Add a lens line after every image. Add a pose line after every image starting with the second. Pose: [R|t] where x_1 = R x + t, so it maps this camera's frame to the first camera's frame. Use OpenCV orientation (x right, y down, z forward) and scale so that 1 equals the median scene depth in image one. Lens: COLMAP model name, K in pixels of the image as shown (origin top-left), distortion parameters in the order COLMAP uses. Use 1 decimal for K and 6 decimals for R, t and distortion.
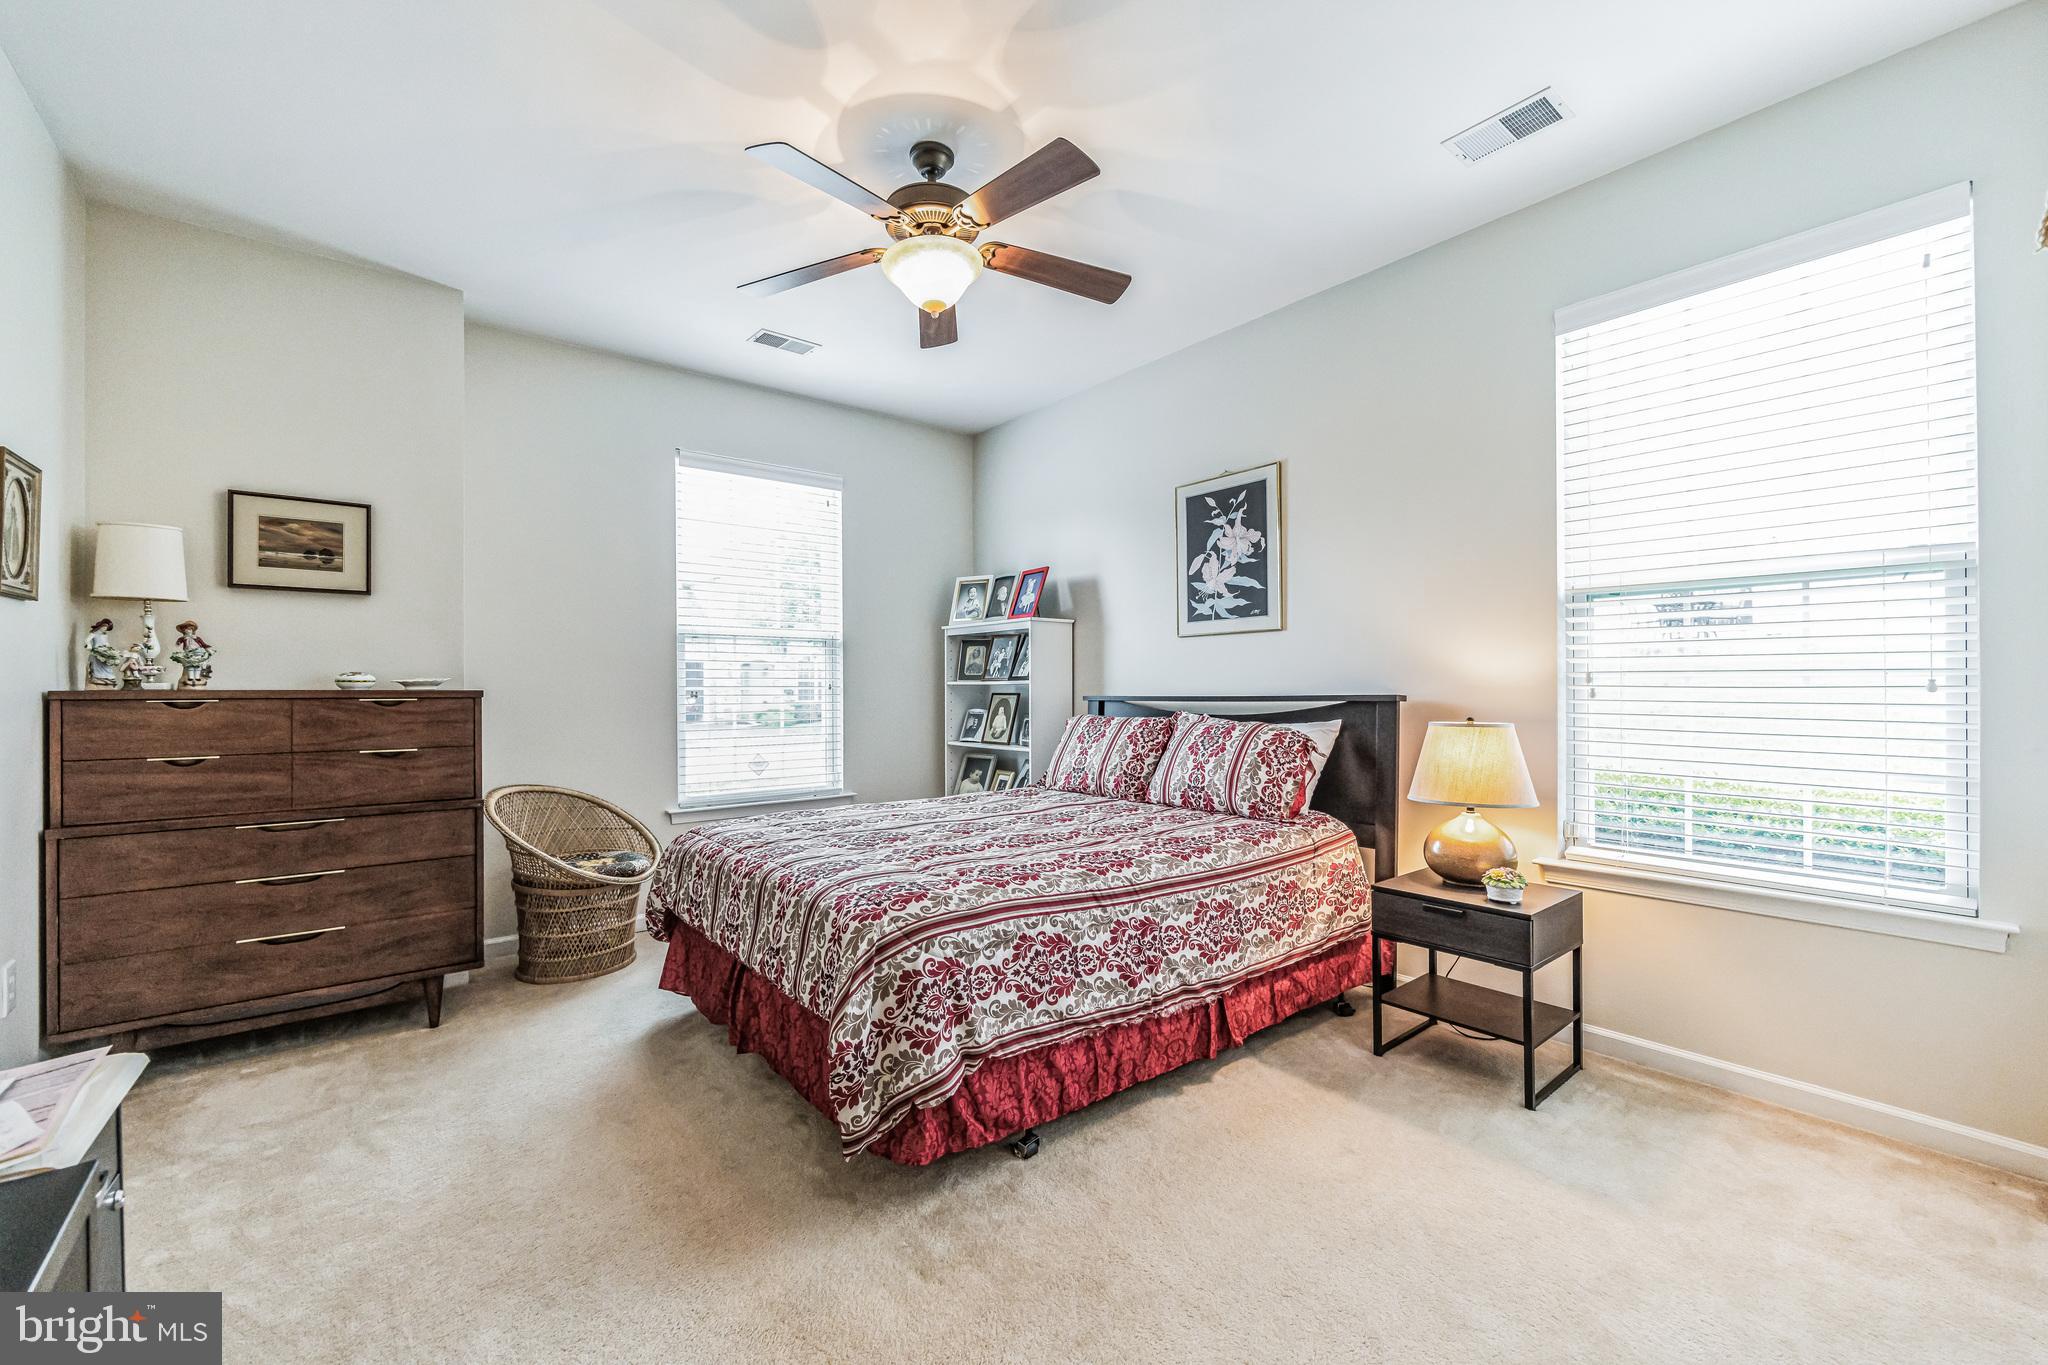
lens RADIAL K [[809.8, 0, 1033.9], [0, 809.8, 682.8], [0, 0, 1]] dist [0.003030, 0.000127]
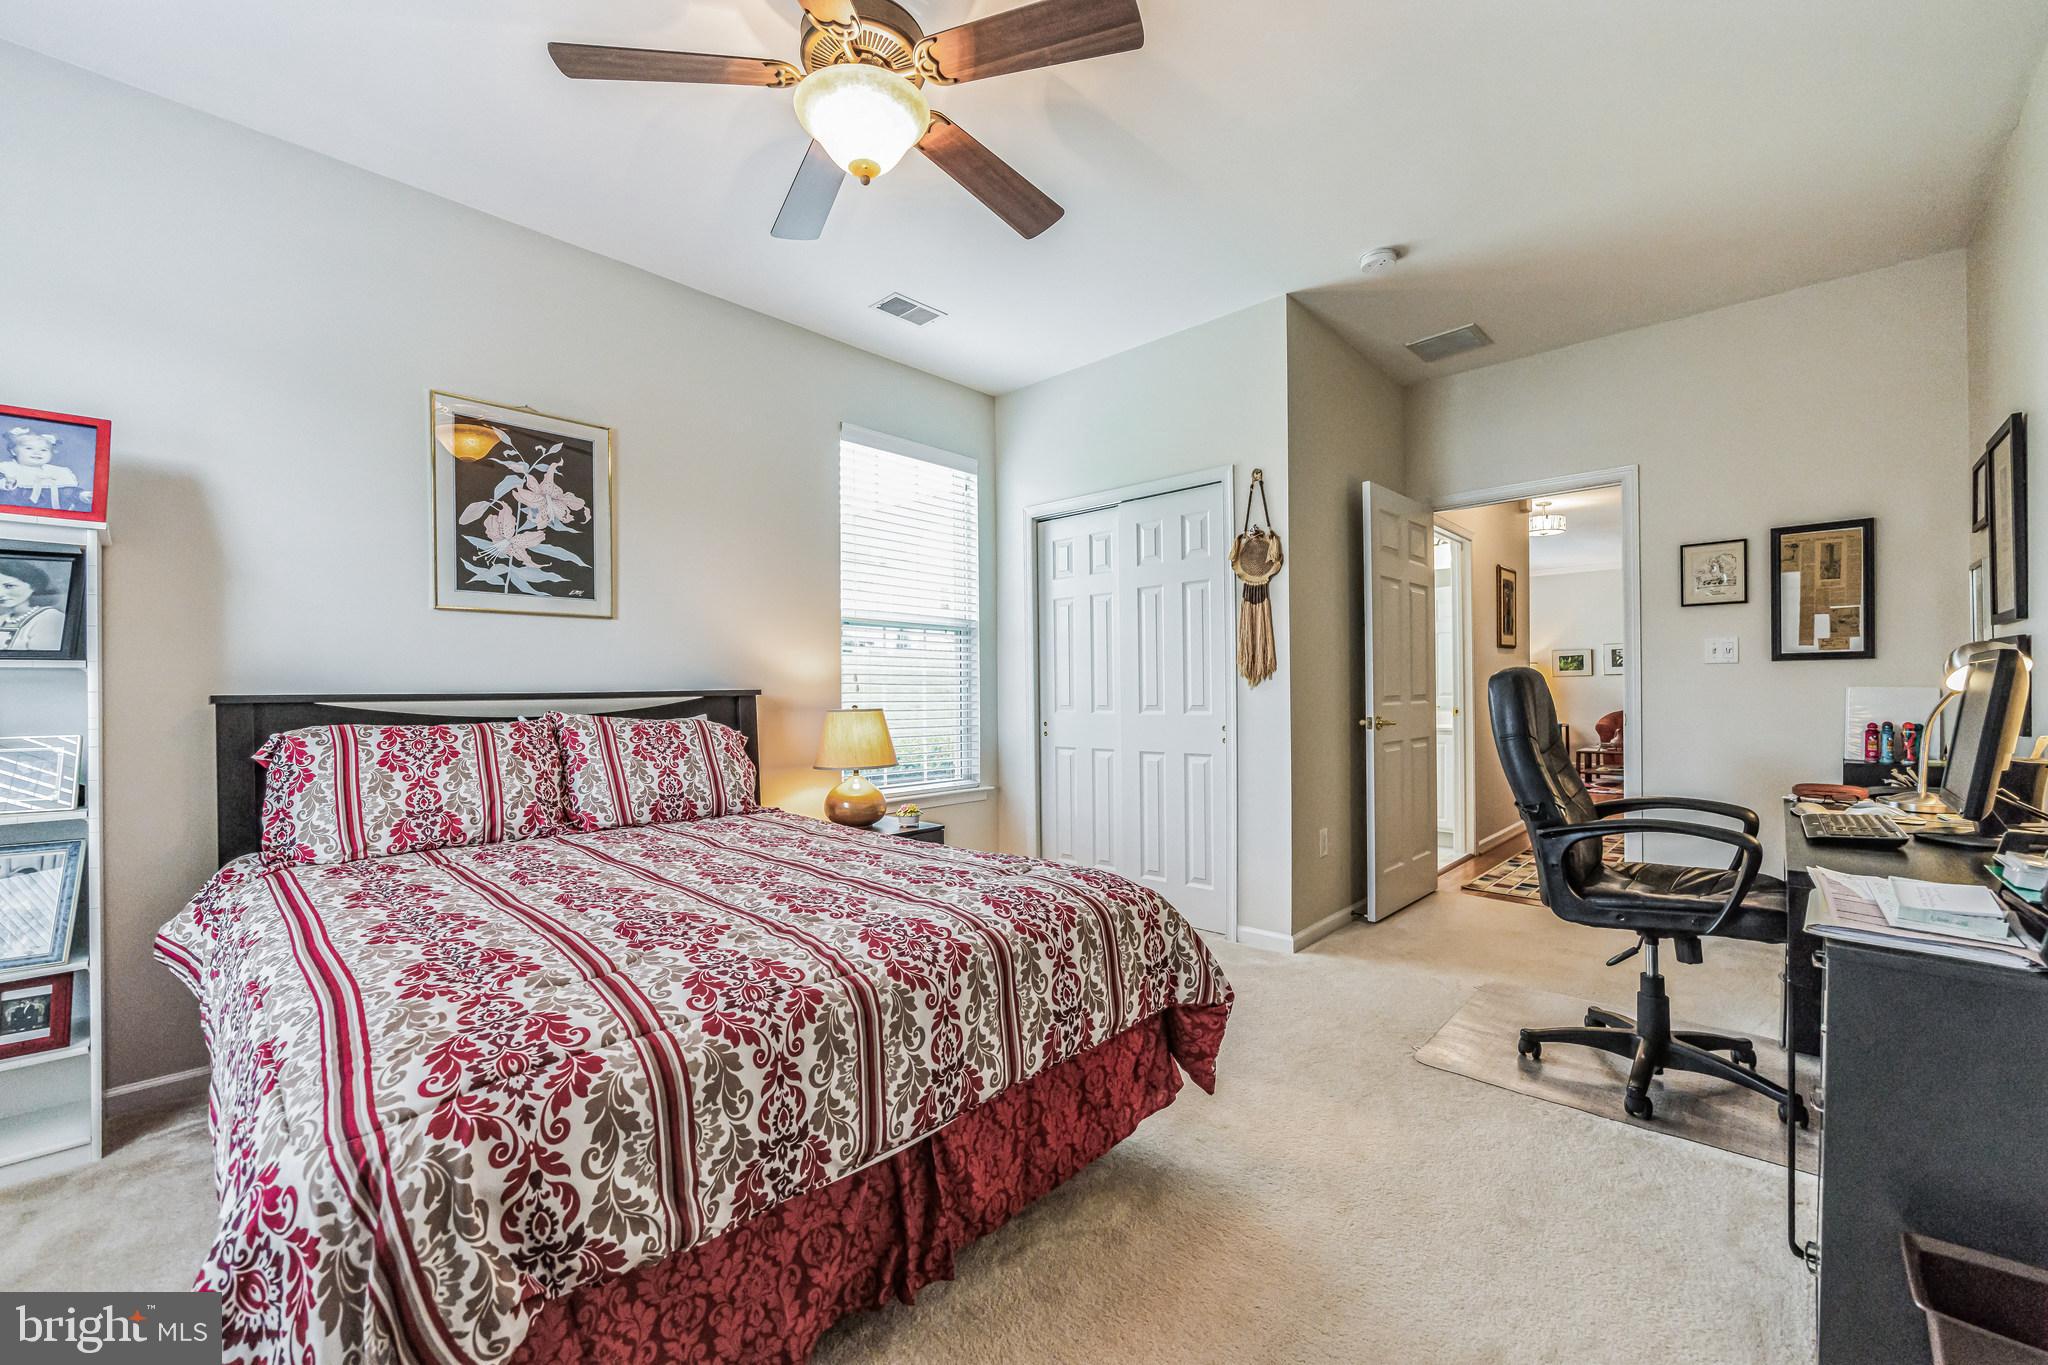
lens RADIAL K [[809.8, 0, 1028.9], [0, 809.8, 694.7], [0, 0, 1]] dist [0.003030, 0.000127]
pose [[-0.110028, -0.014220, 0.993827, -0.615911], [-0.014978, 0.999808, 0.012647, 0.001542], [-0.993816, -0.013494, -0.110220, 0.612921]]
